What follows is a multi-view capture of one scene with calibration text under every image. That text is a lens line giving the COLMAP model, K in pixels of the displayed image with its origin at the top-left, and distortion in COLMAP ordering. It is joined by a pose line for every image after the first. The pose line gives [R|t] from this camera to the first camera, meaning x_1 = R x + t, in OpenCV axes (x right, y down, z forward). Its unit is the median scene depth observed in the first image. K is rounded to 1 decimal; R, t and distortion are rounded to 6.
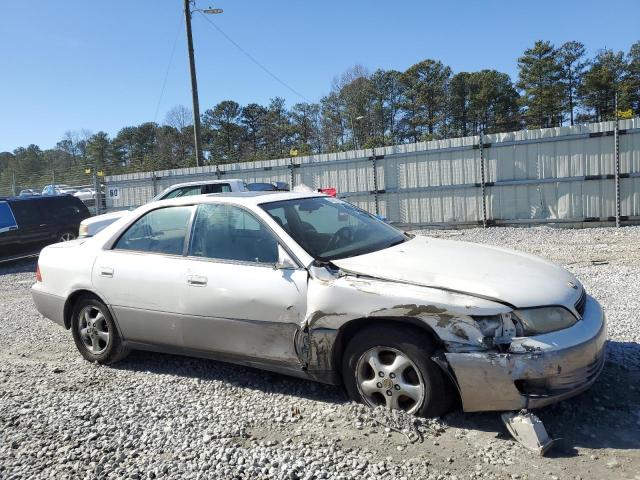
lens RADIAL K [[497.7, 0, 317.3], [0, 497.7, 236.4], [0, 0, 1]] dist [0.008202, -0.002346]
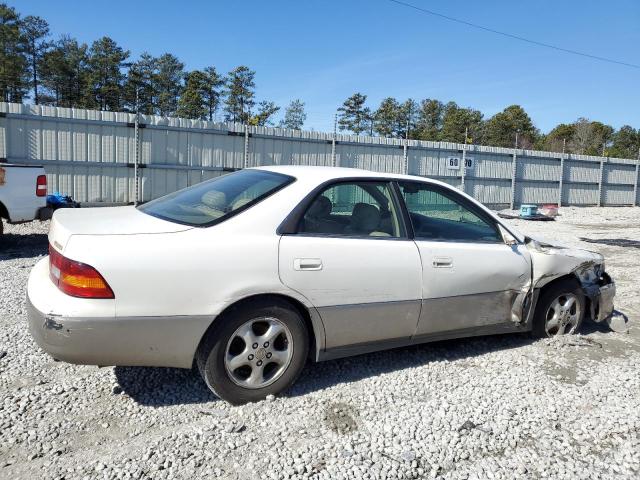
lens RADIAL K [[497.7, 0, 319.3], [0, 497.7, 239.4], [0, 0, 1]] dist [0.008202, -0.002346]
pose [[0.494153, -0.029525, 0.868874, -0.341783], [-0.004733, 0.999317, 0.036650, 0.003146], [-0.869362, -0.022223, 0.493676, 0.208655]]
